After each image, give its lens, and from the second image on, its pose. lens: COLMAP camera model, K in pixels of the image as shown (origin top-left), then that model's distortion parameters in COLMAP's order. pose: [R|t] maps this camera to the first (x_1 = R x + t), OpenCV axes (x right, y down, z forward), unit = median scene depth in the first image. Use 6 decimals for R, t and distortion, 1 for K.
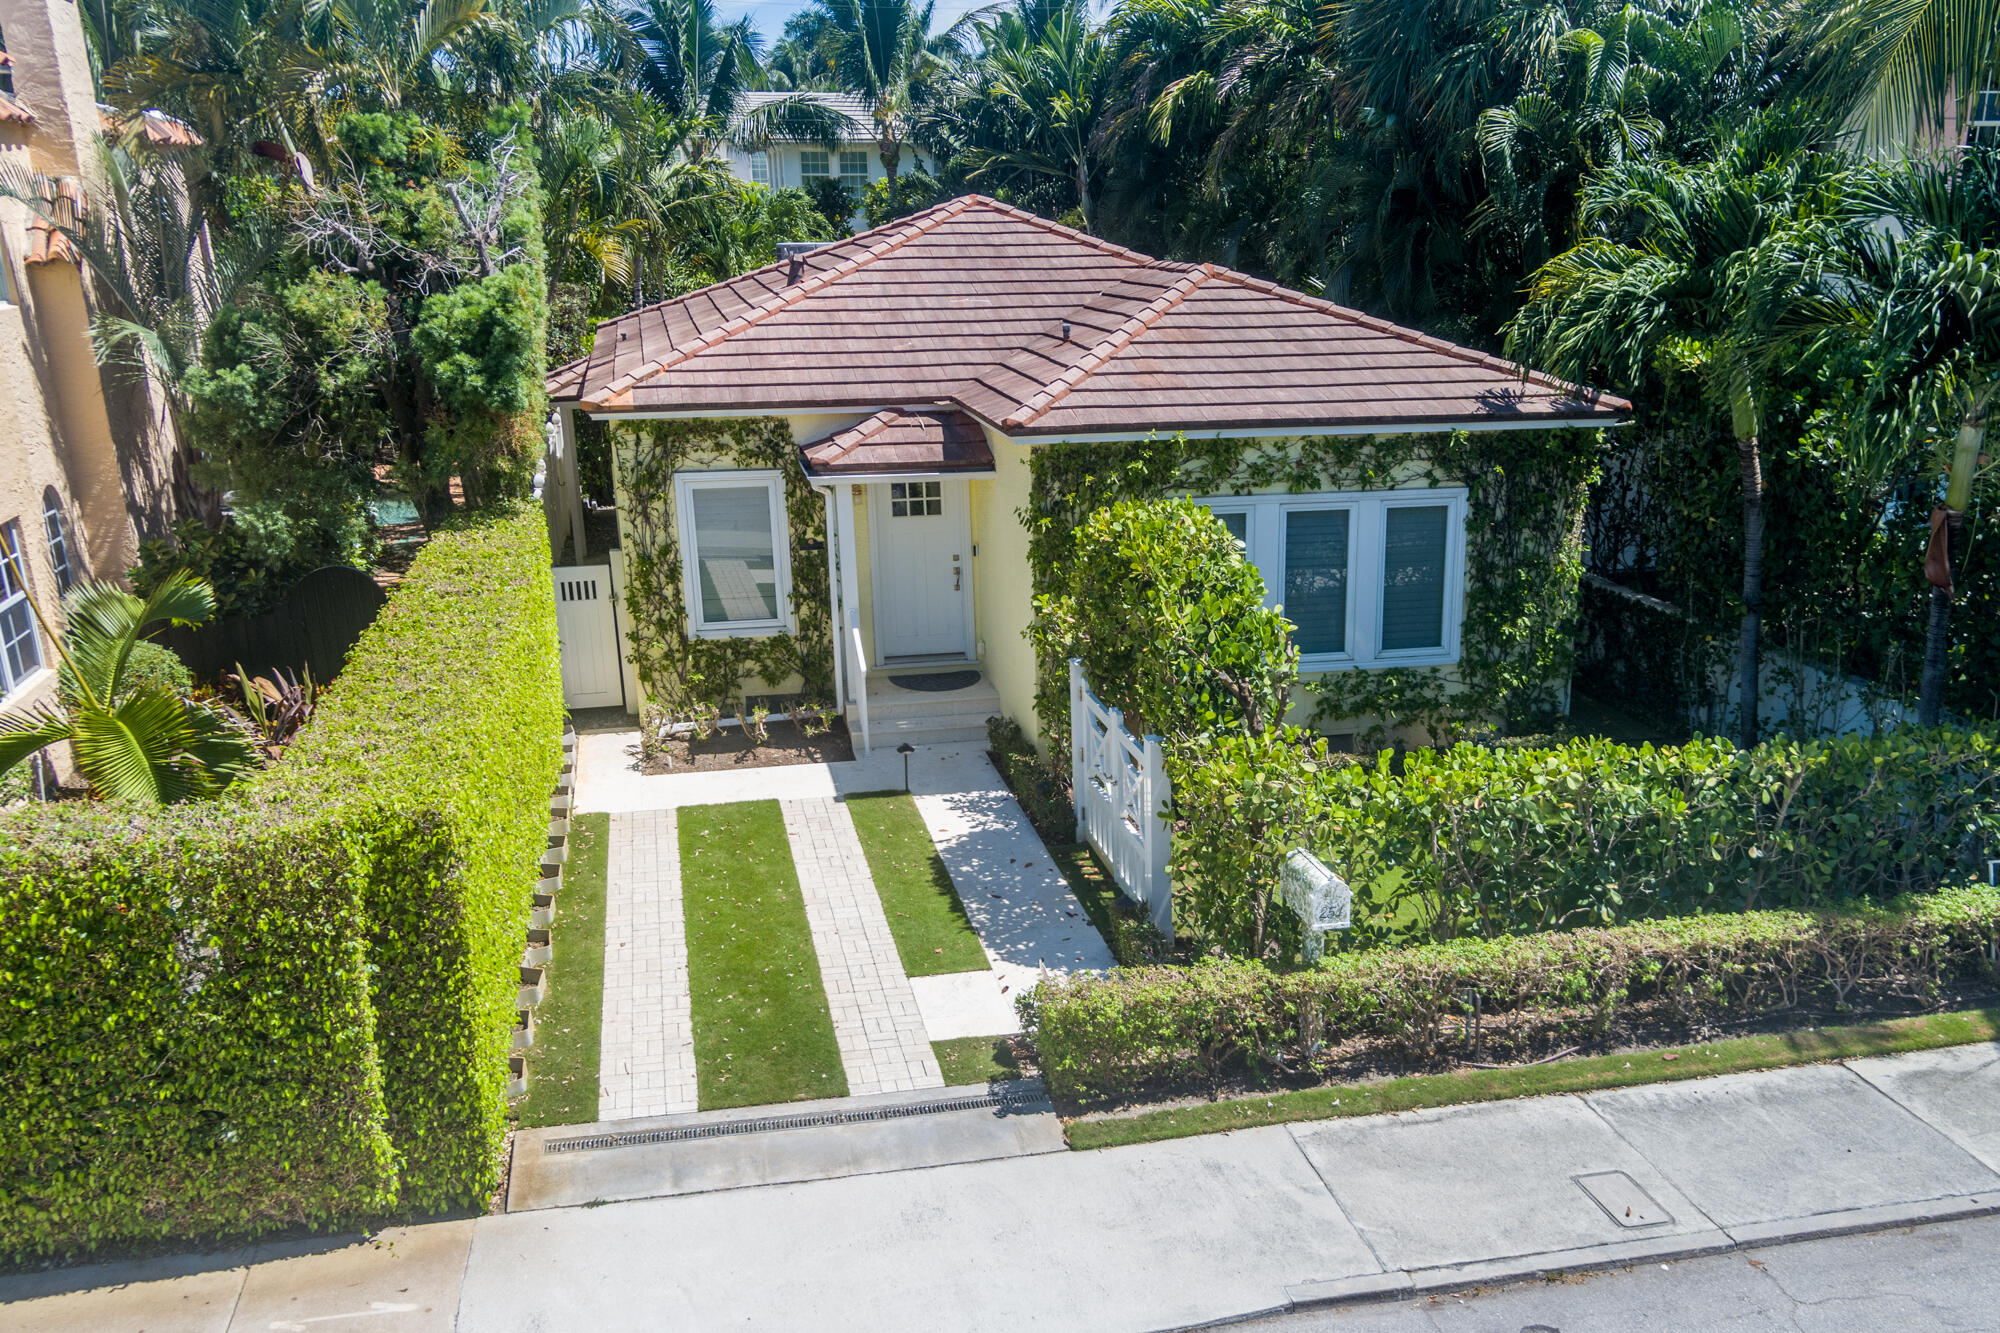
lens RADIAL K [[1643.4, 0, 926.7], [0, 1643.4, 668.8], [0, 0, 1]] dist [0.044348, -0.004348]
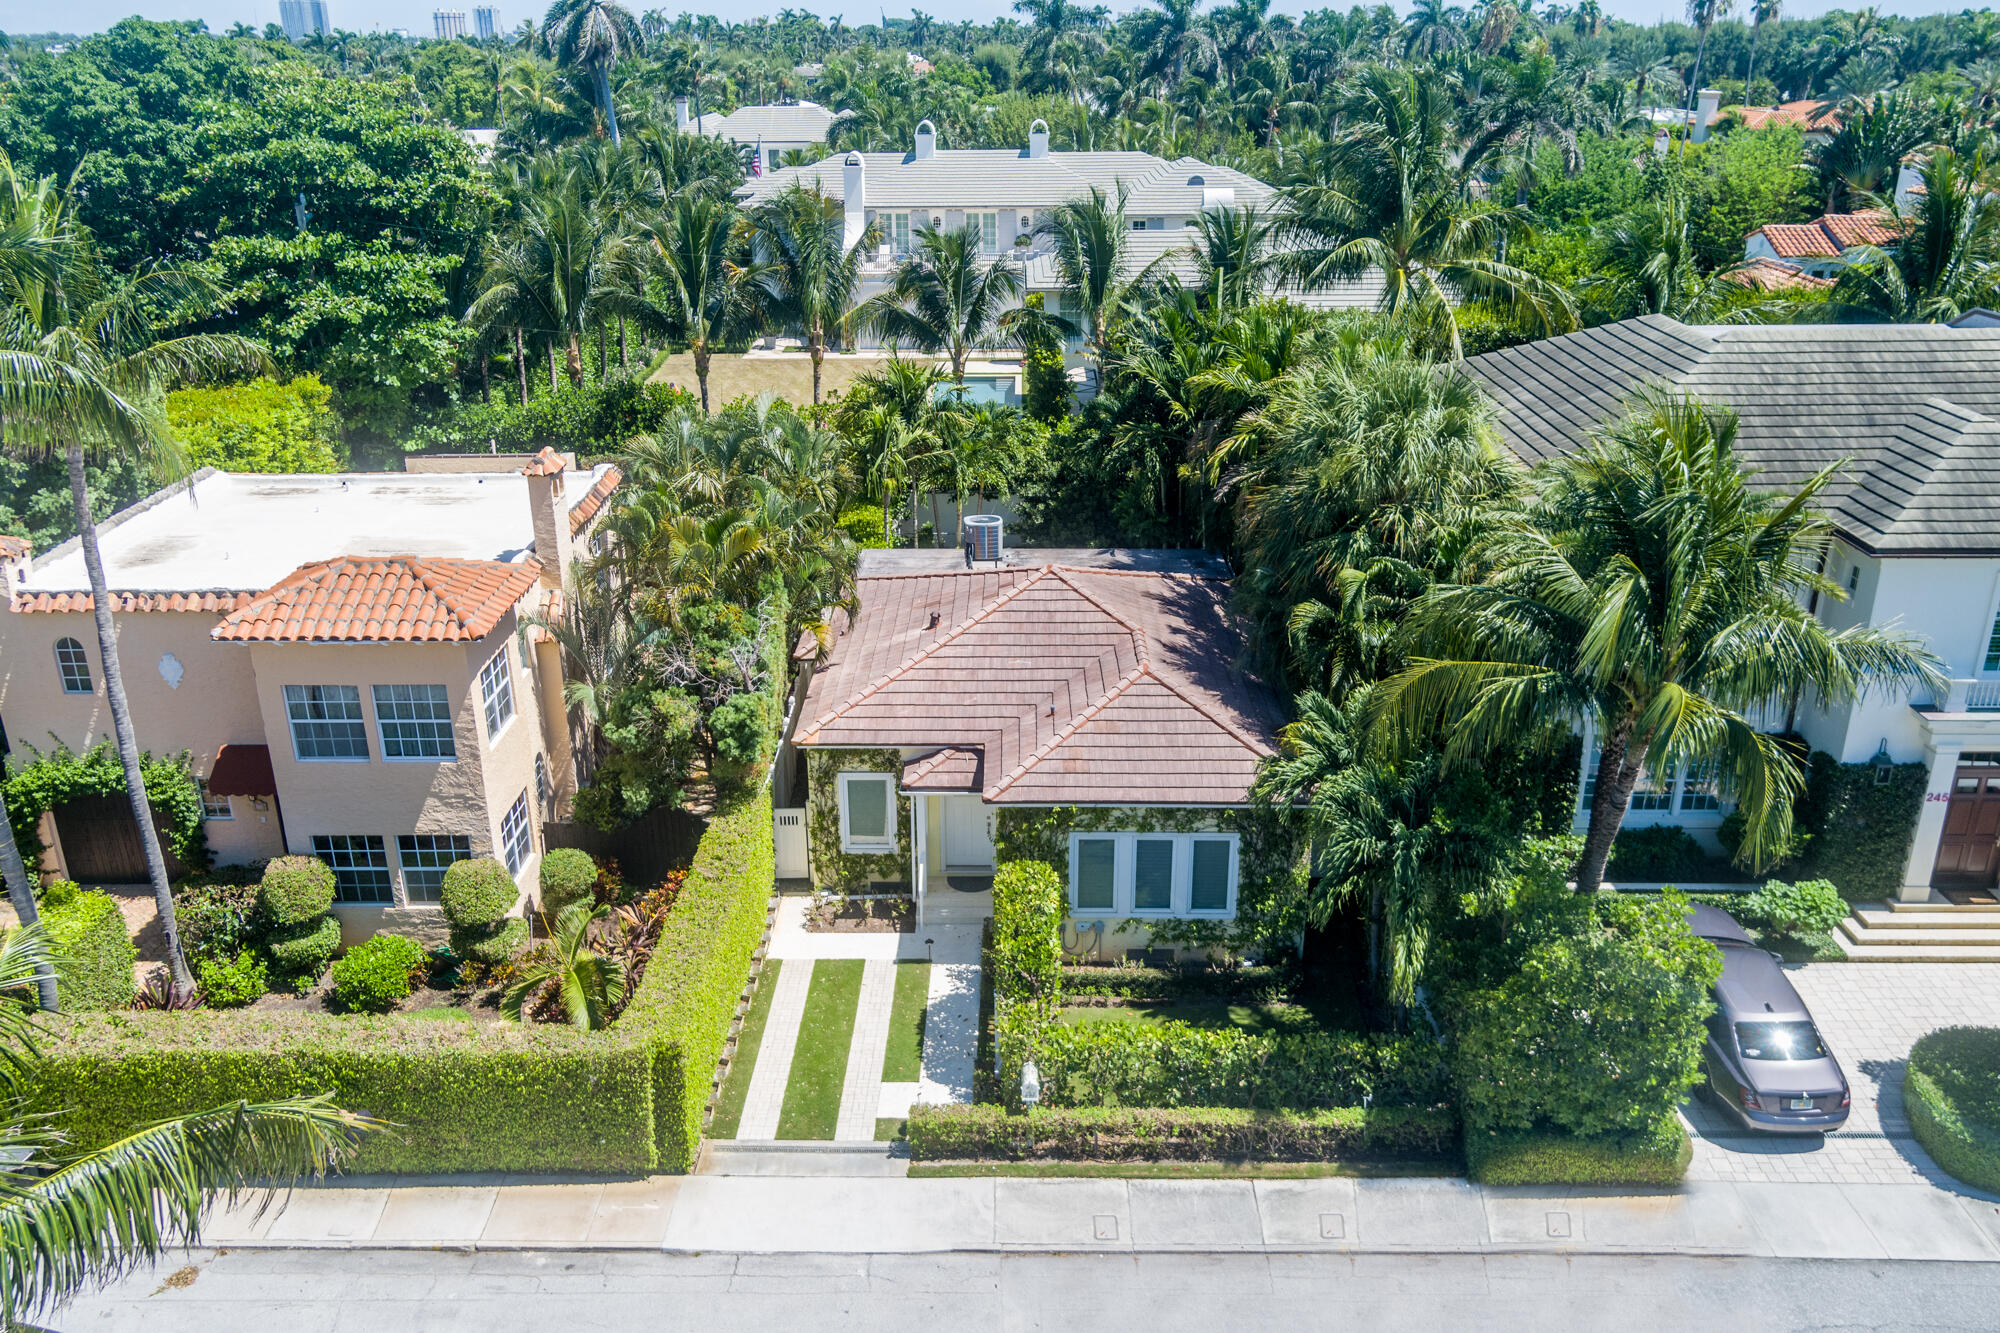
lens RADIAL K [[1619.6, 0, 1000.0], [0, 1619.6, 666.5], [0, 0, 1]] dist [0.102878, 0.000246]
pose [[0.982433, 0.097269, -0.159261, 0.373025], [-0.082157, 0.991702, 0.098884, -0.512375], [0.167558, -0.084063, 0.982272, -0.954670]]
